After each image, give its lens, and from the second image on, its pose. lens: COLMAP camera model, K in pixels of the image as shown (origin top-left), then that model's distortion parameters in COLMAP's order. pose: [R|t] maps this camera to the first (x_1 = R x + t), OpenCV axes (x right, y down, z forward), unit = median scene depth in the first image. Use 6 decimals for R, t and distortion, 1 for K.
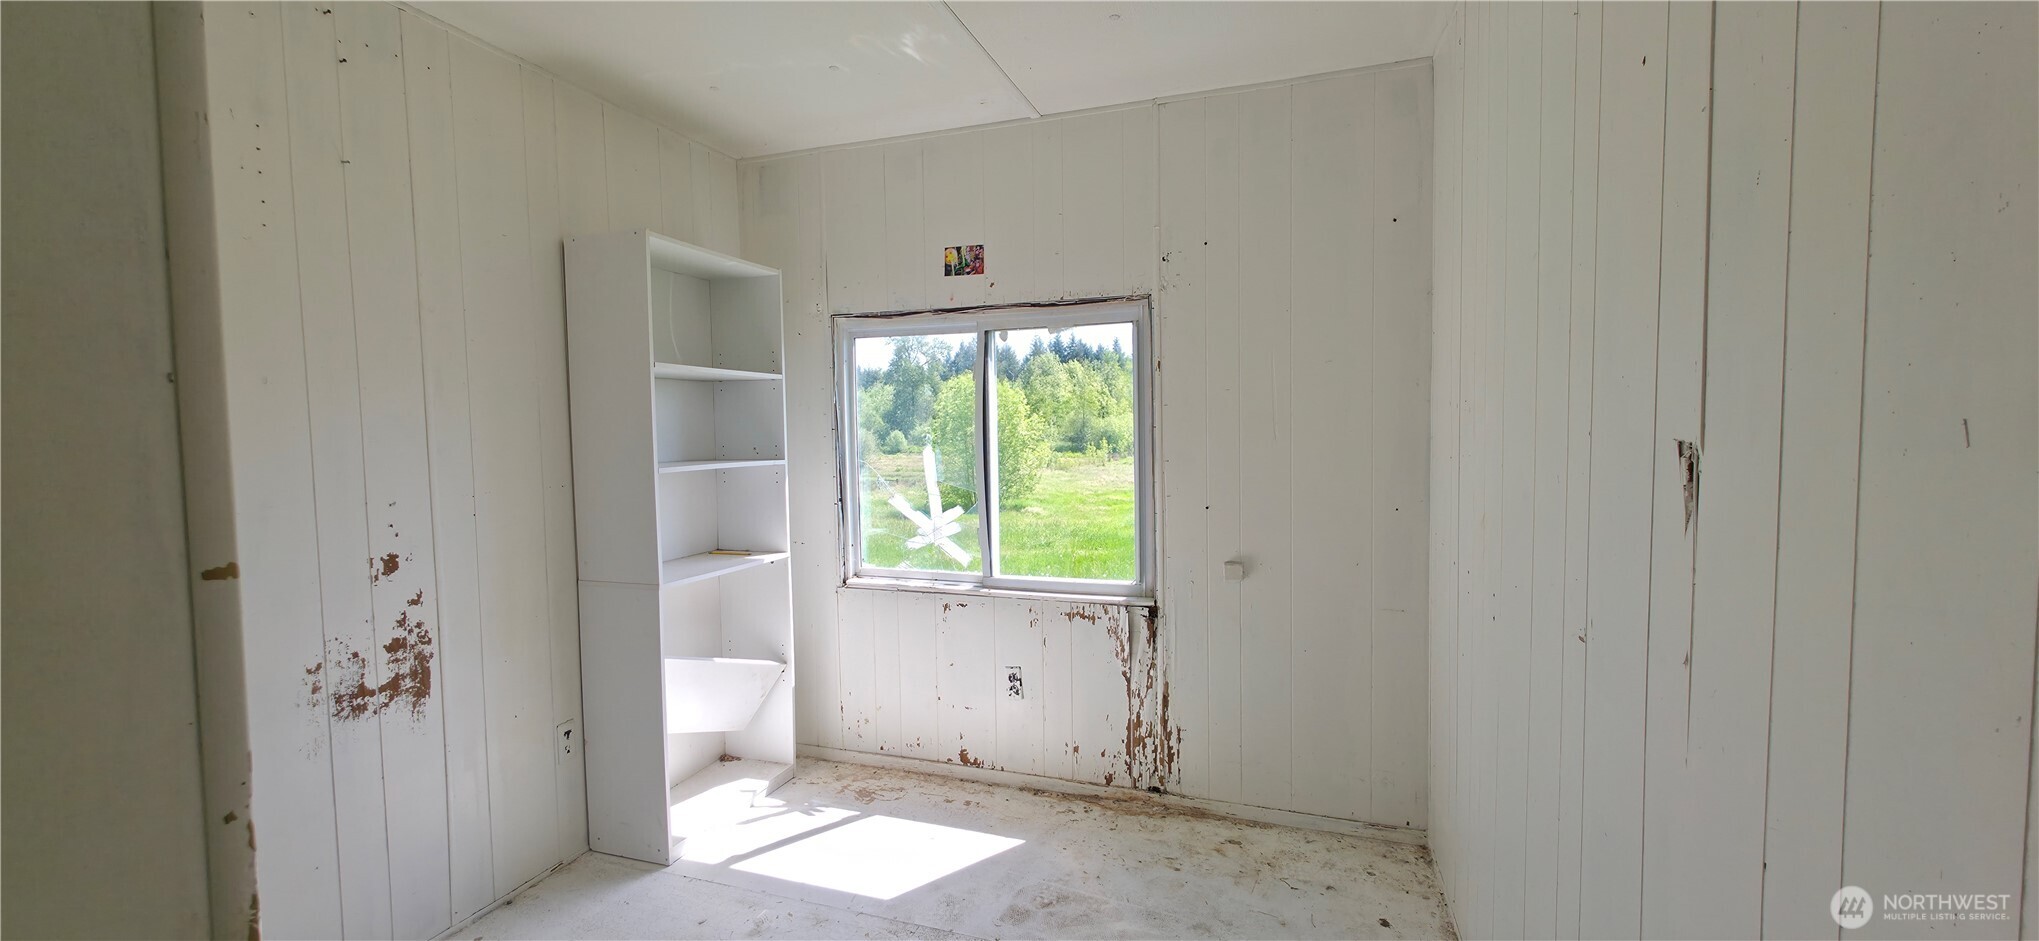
lens RADIAL K [[819.0, 0, 1031.3], [0, 819.0, 471.0], [0, 0, 1]] dist [0.003958, 0.000261]
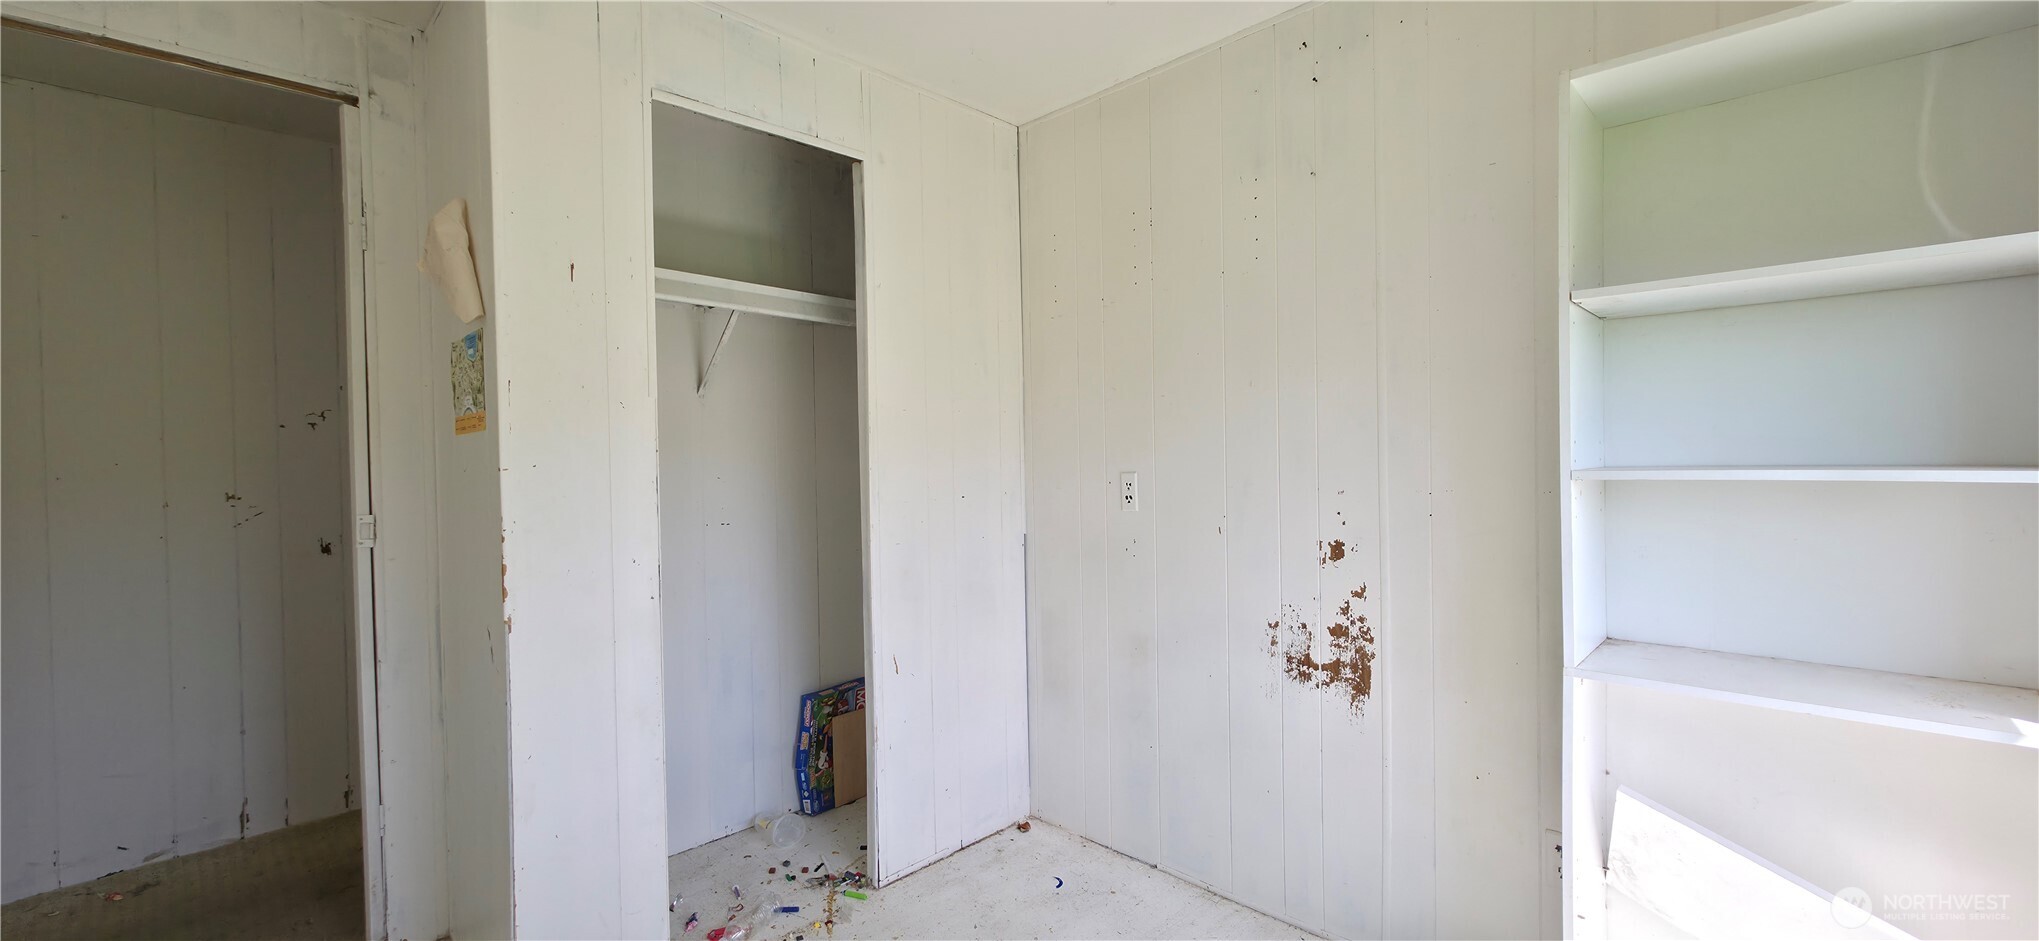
lens RADIAL K [[819.0, 0, 1020.2], [0, 819.0, 471.3], [0, 0, 1]] dist [0.003958, 0.000261]
pose [[-0.442760, 0.040075, -0.895744, 0.294003], [-0.024701, 0.998076, 0.056862, -0.032331], [0.896300, 0.047302, -0.440918, 1.054070]]
